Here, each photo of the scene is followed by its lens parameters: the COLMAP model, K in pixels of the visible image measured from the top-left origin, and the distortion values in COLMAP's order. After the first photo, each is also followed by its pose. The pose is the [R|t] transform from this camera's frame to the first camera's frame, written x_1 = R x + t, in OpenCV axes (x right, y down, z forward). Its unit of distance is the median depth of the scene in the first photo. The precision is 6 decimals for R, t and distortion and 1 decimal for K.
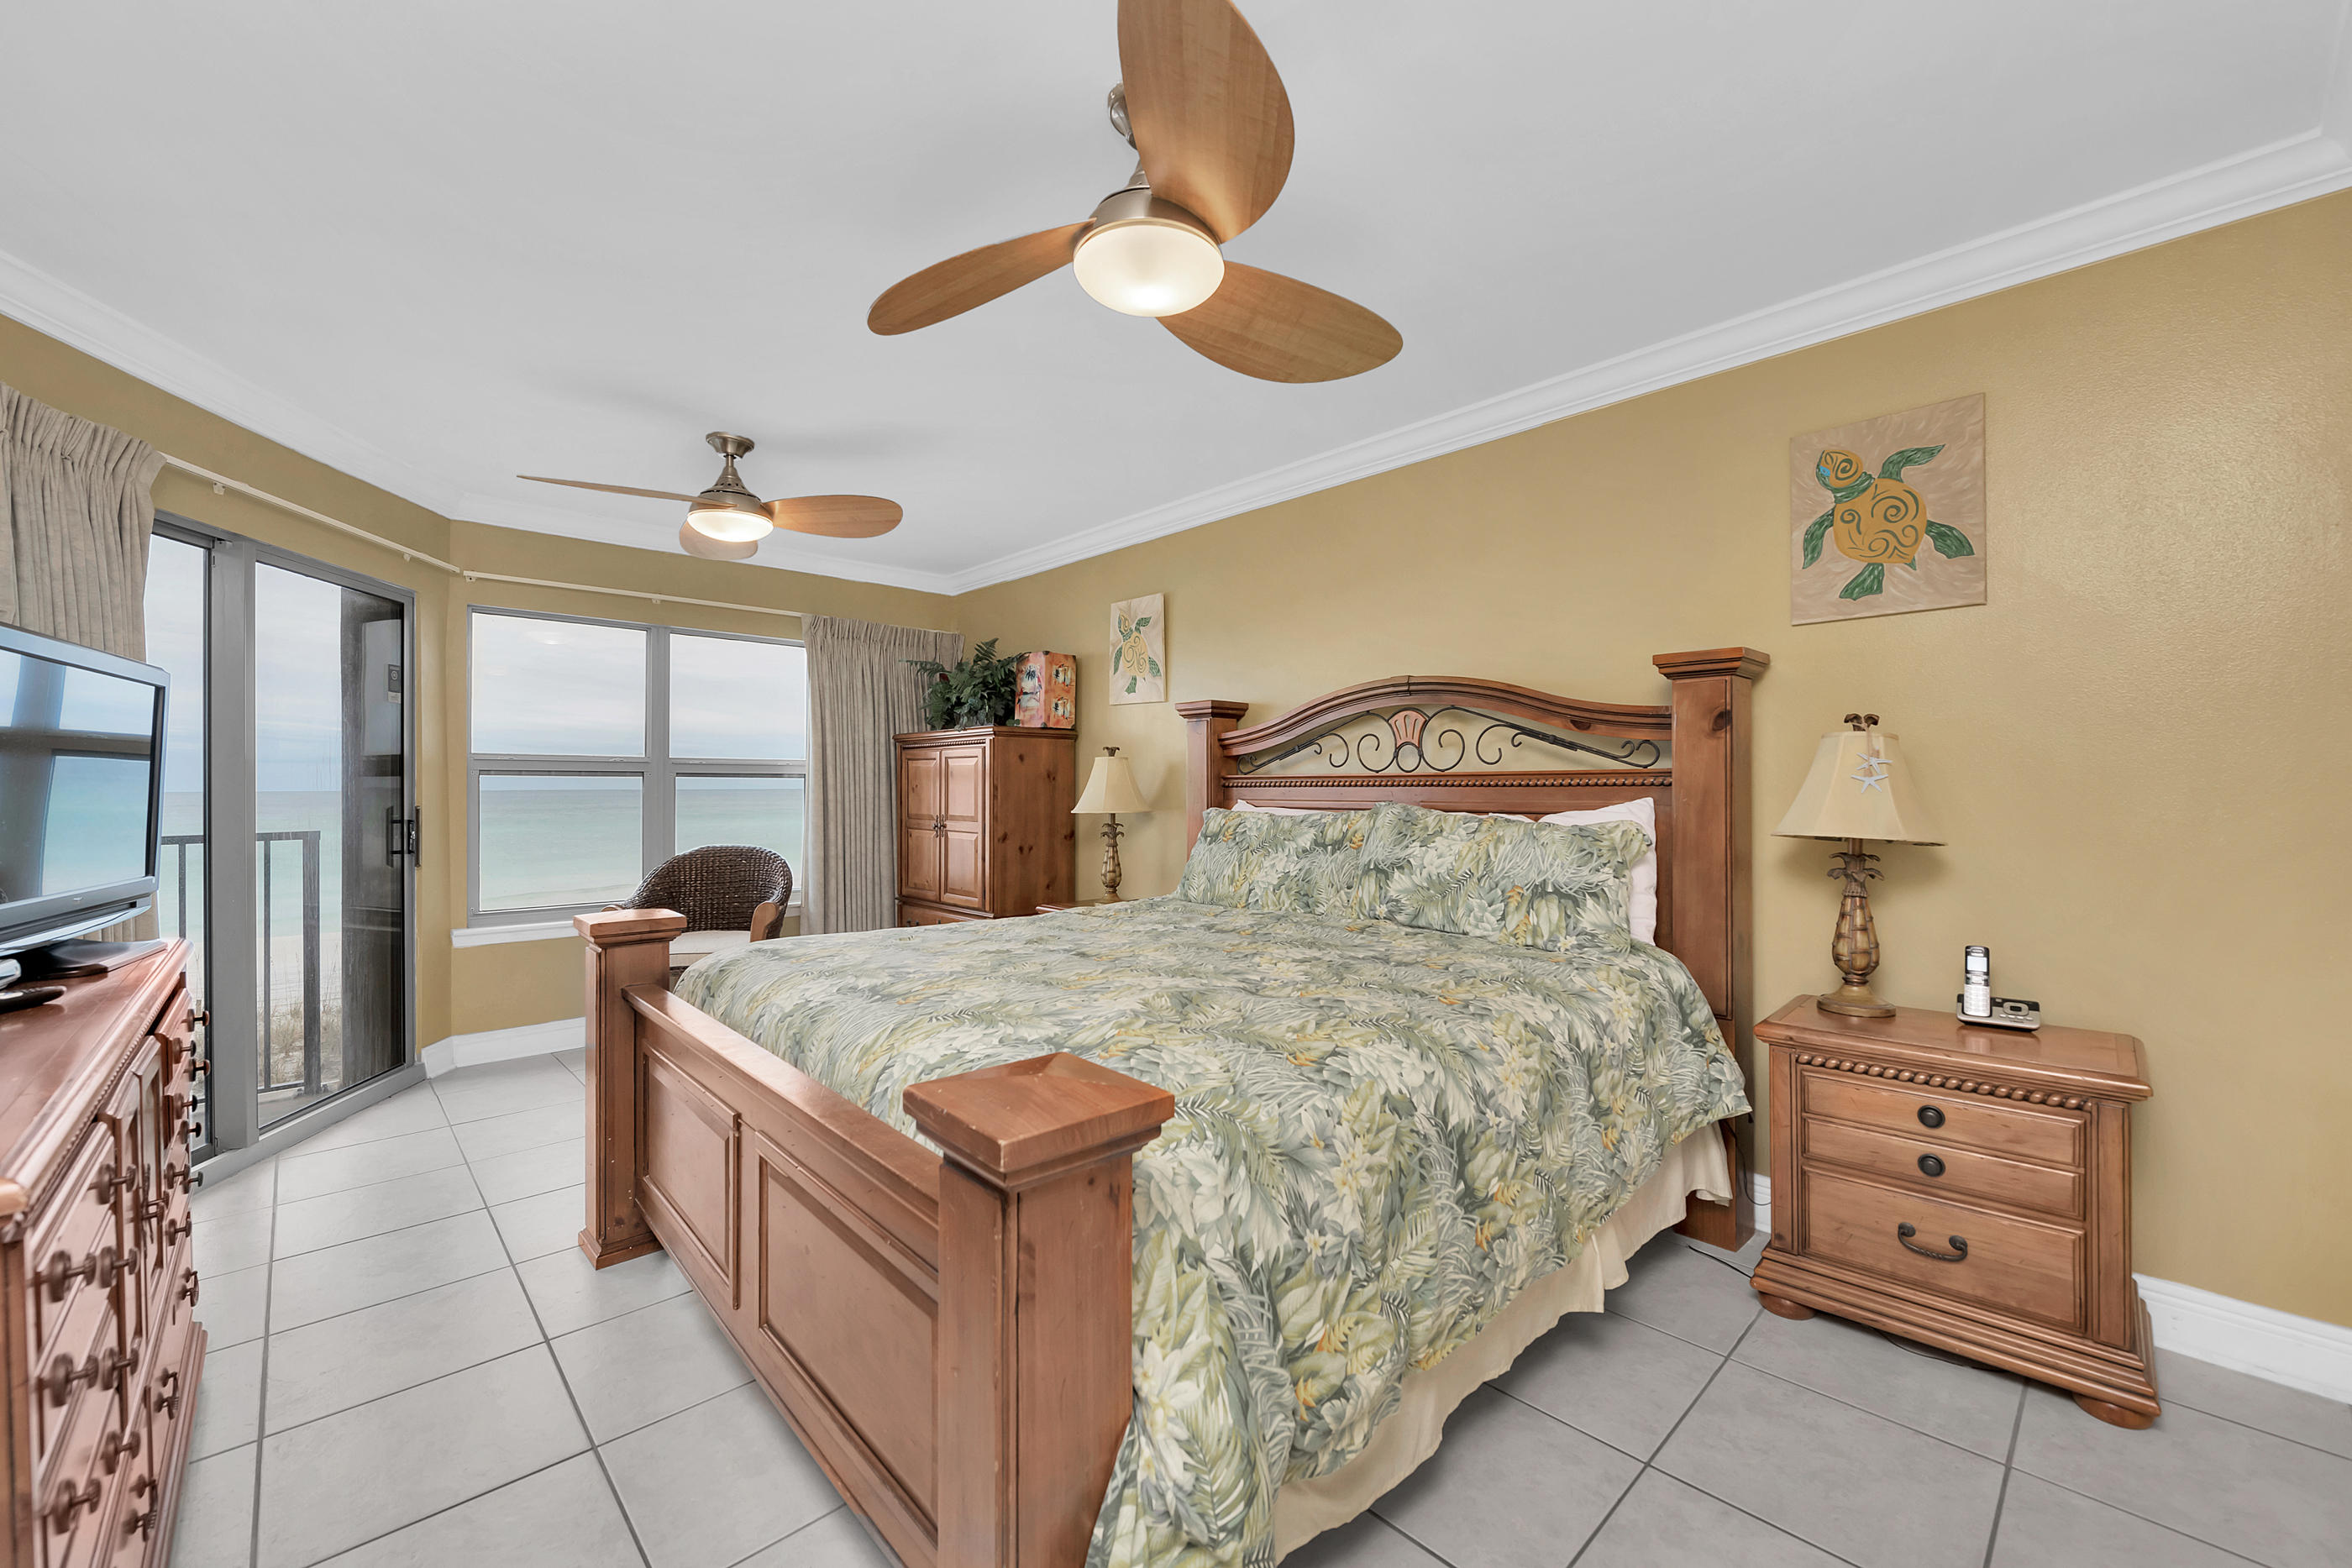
lens RADIAL K [[934.1, 0, 1160.0], [0, 934.1, 781.2], [0, 0, 1]] dist [0.003540, -0.004488]
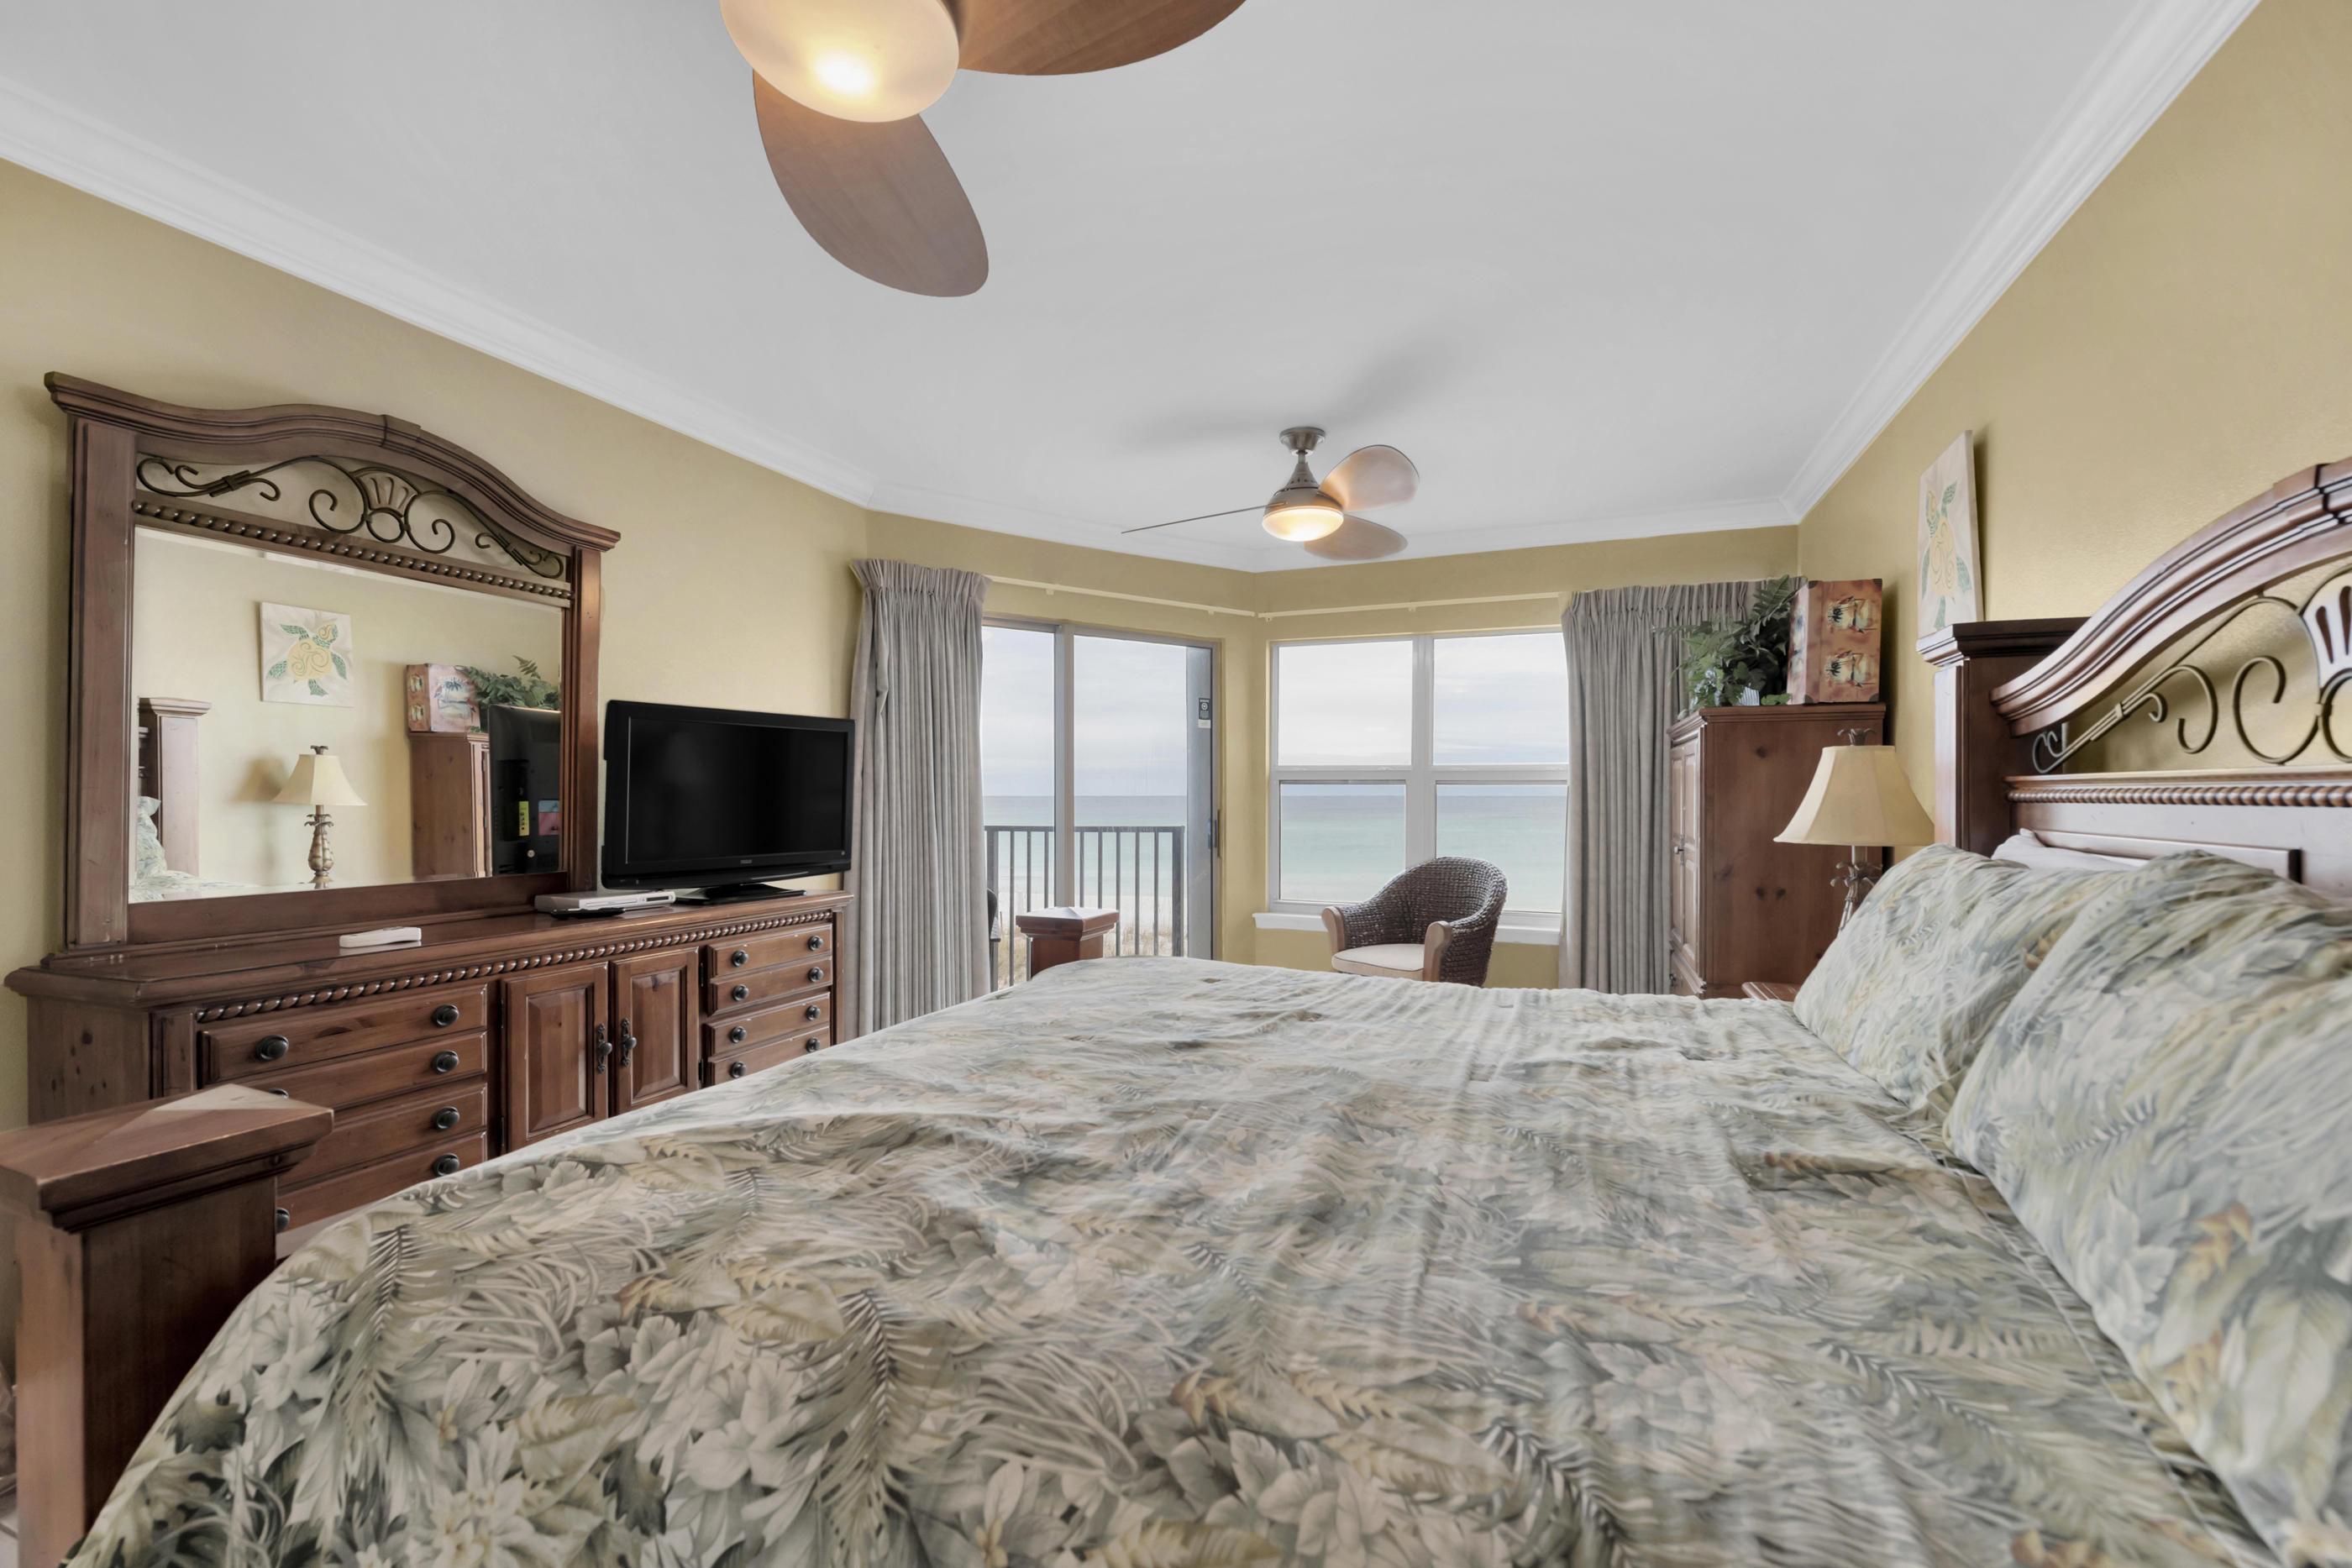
lens RADIAL K [[934.1, 0, 1153.0], [0, 934.1, 794.4], [0, 0, 1]] dist [0.003540, -0.004488]
pose [[0.438506, 0.004165, -0.898719, 0.369528], [0.002754, 0.999978, 0.005978, -0.001647], [0.898724, -0.005096, 0.438485, 0.482372]]
